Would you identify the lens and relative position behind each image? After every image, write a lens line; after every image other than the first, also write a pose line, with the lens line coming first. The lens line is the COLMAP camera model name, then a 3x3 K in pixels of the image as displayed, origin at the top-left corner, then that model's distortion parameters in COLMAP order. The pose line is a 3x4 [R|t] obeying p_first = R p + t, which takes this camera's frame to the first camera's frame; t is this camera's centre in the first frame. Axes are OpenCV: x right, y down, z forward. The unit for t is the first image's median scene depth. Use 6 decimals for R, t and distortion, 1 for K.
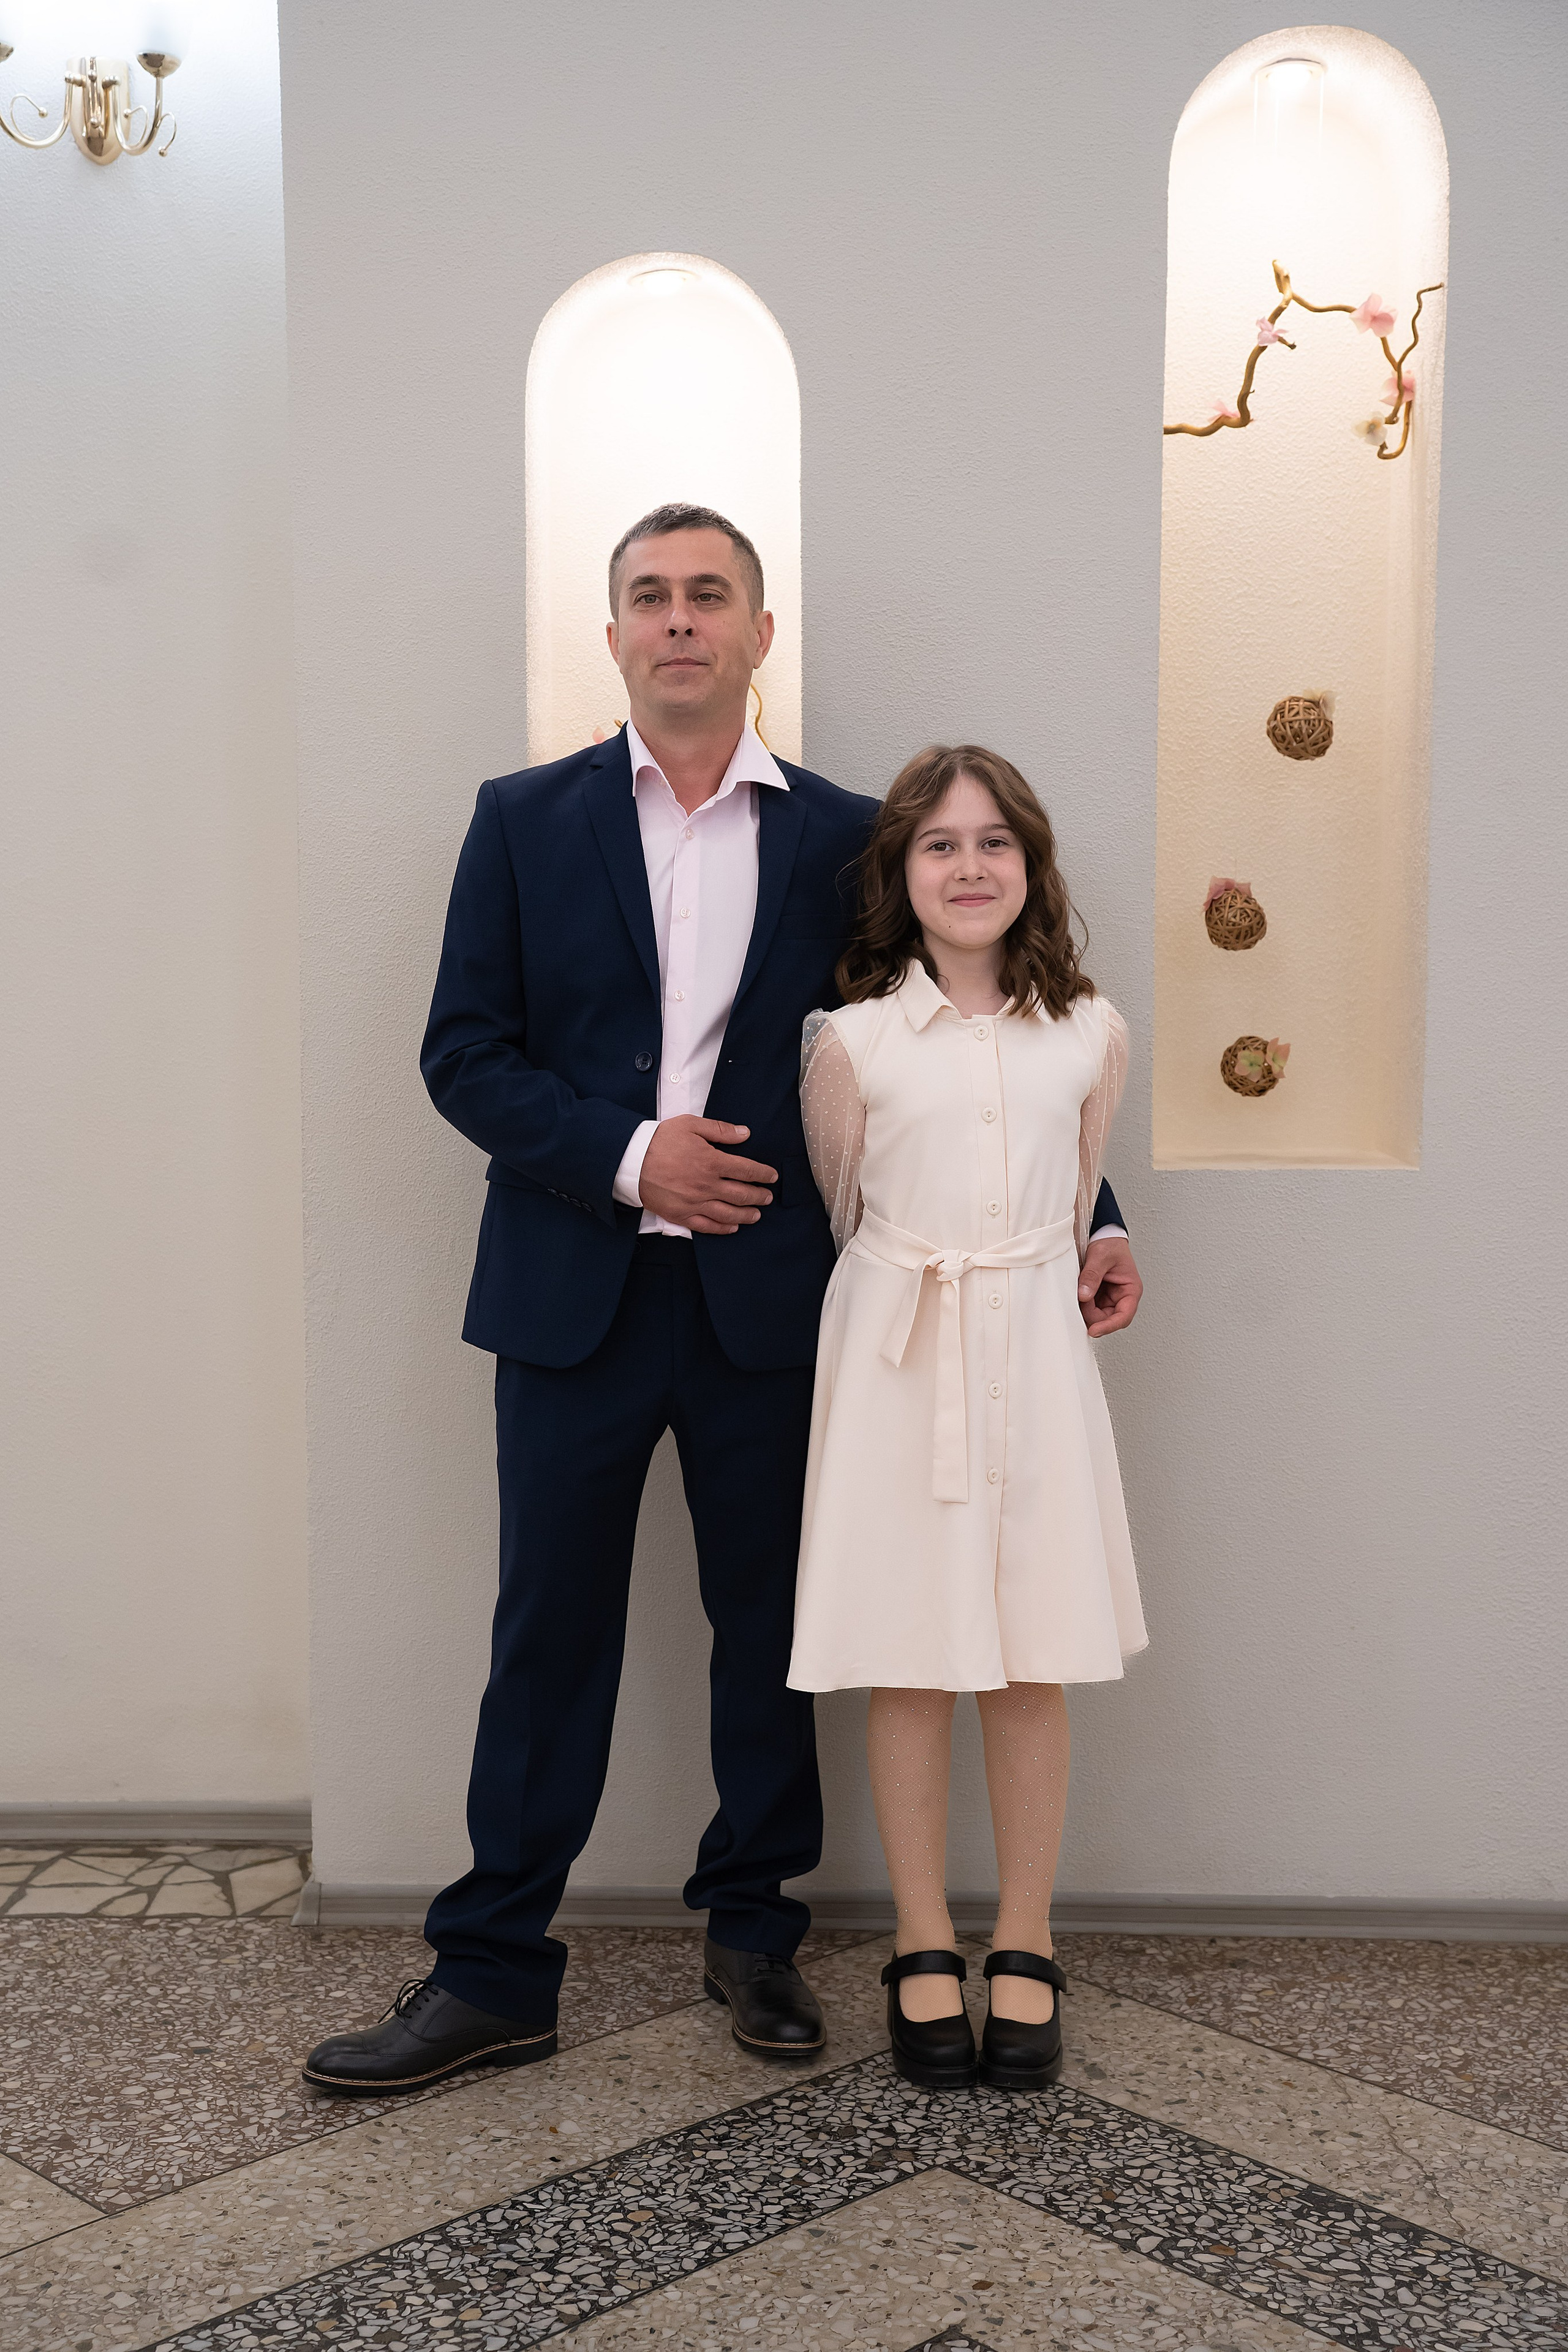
lens RADIAL K [[3252.2, 0, 784.0], [0, 3252.2, 1176.0], [0, 0, 1]] dist [0.035415, 0.119838]
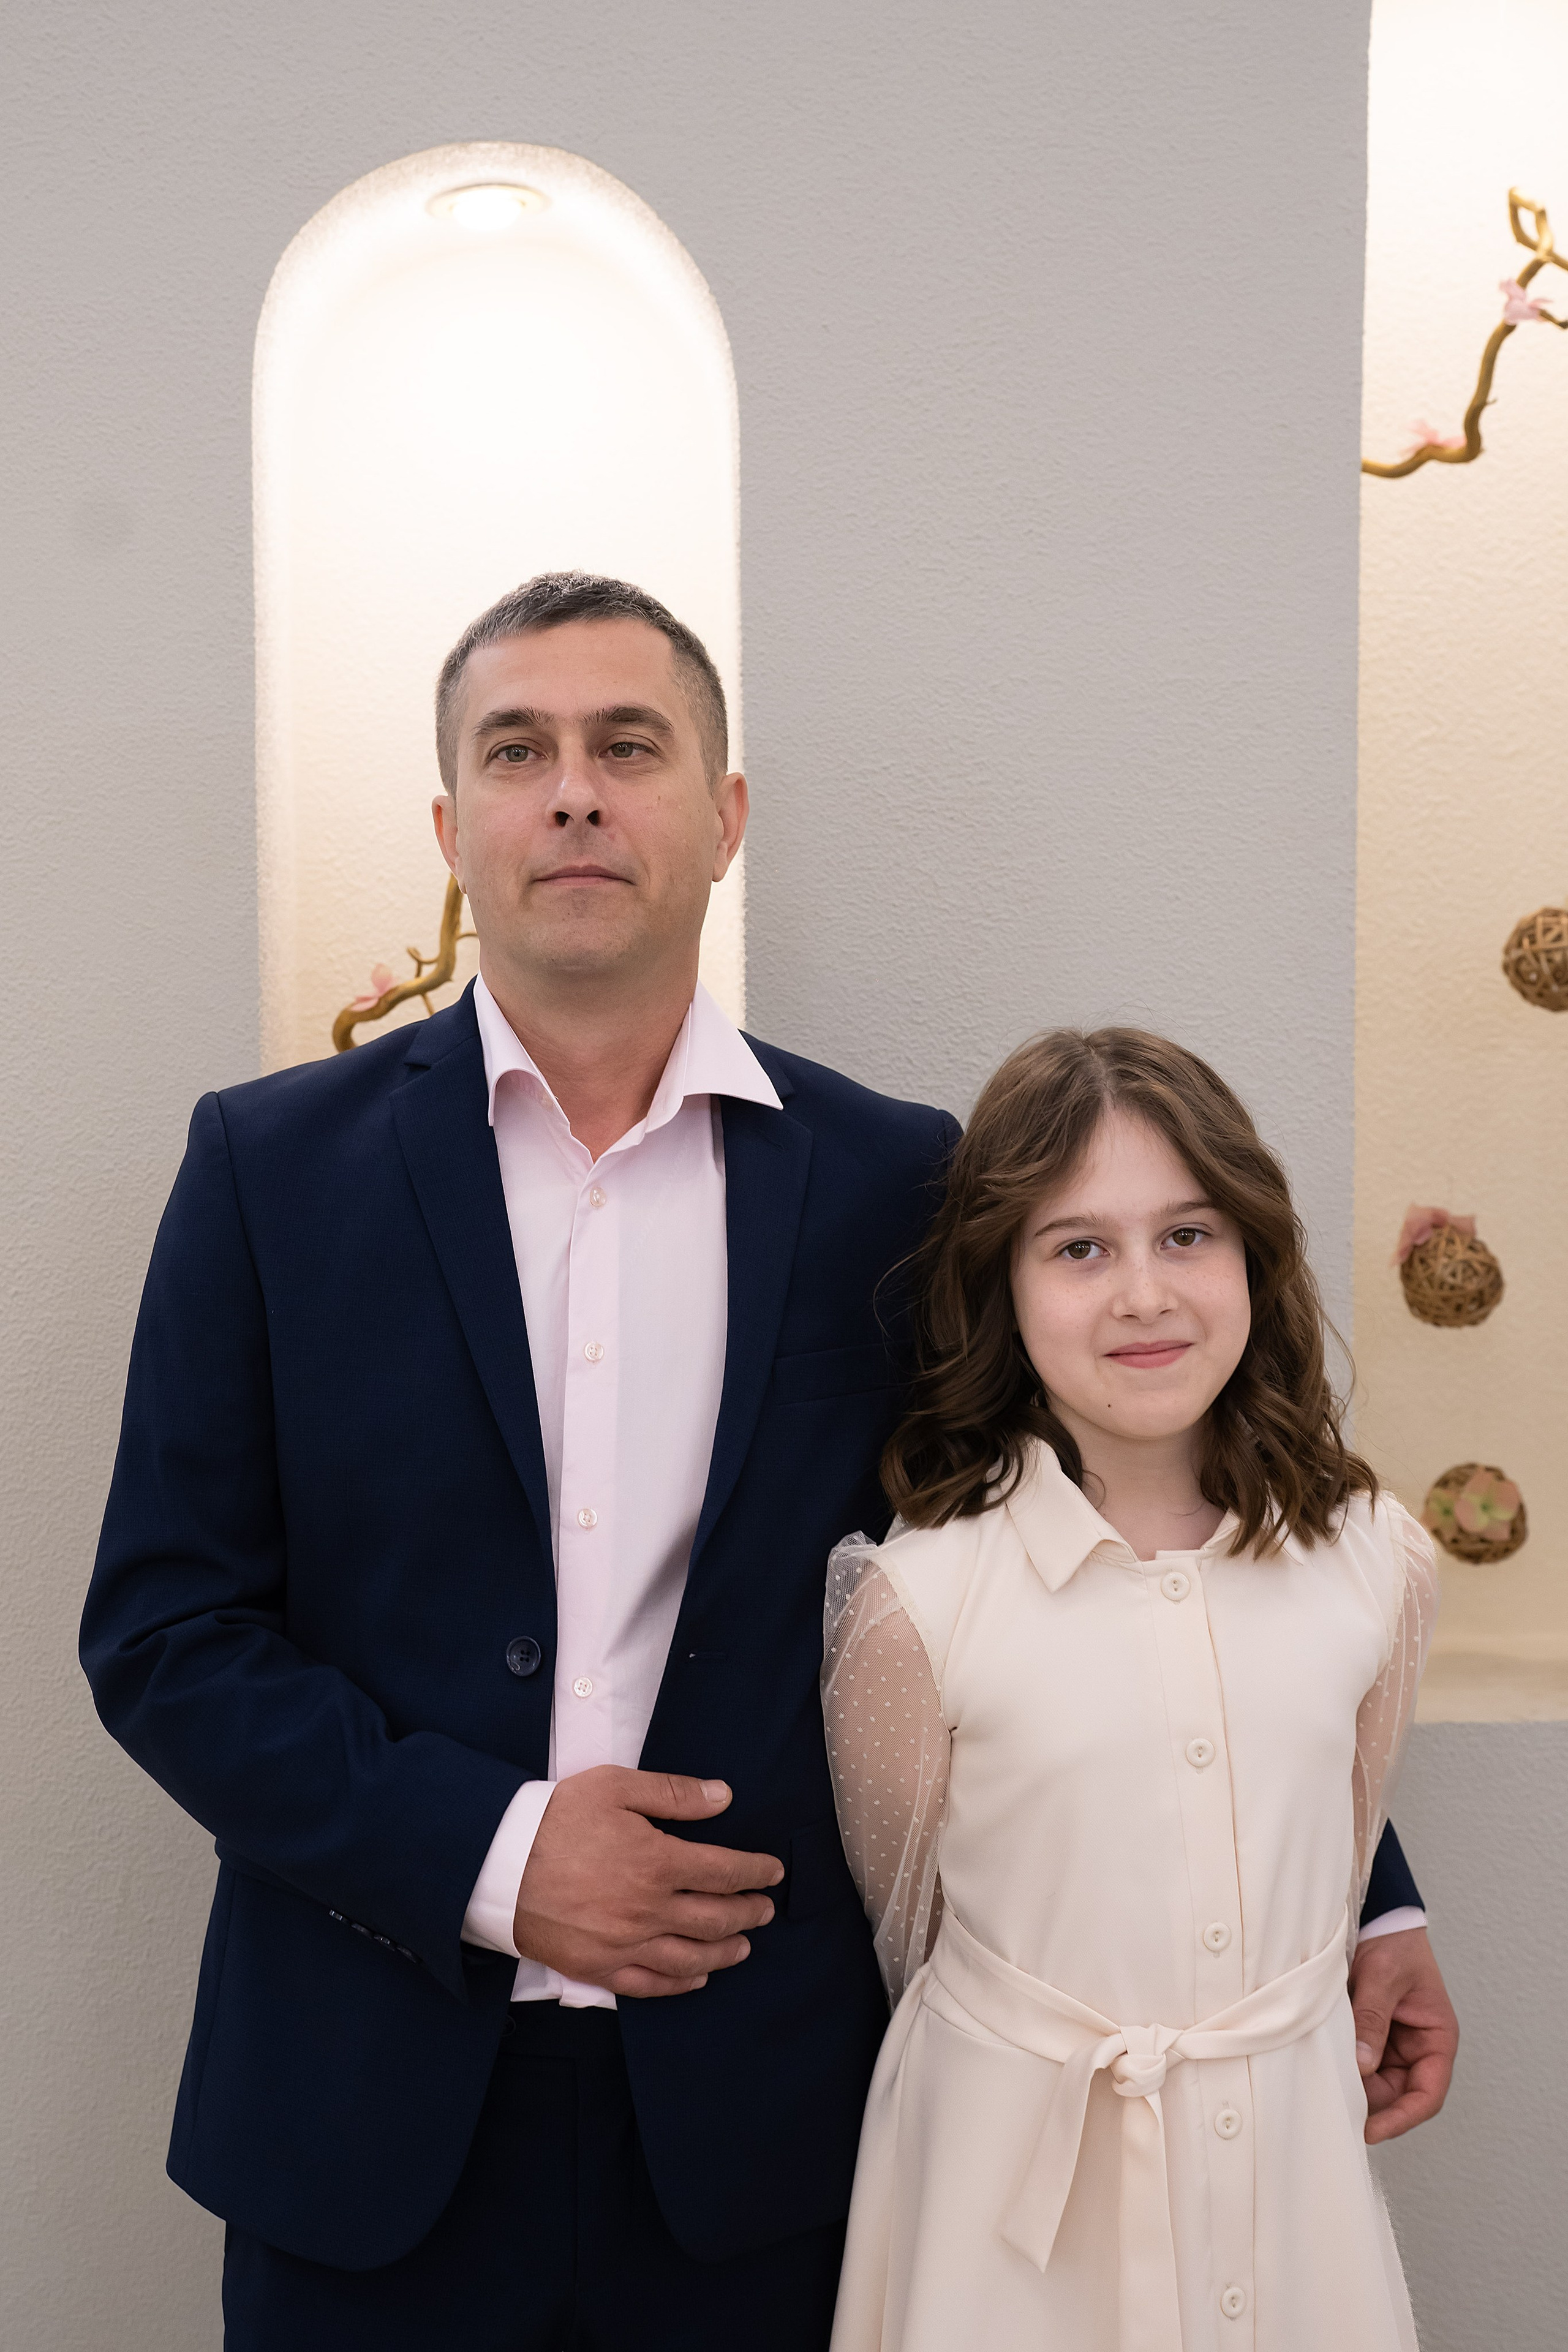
lens RADIAL K [[3252.2, 0, 784.0], [0, 3252.2, 1176.0], [0, 0, 1]] dist [0.035415, 0.119838]
pose [[0.994380, -0.011374, 0.105257, -0.054274], [0.015029, 0.999309, -0.034004, -0.090863], [-0.104798, 0.035395, 0.993864, 0.477870]]
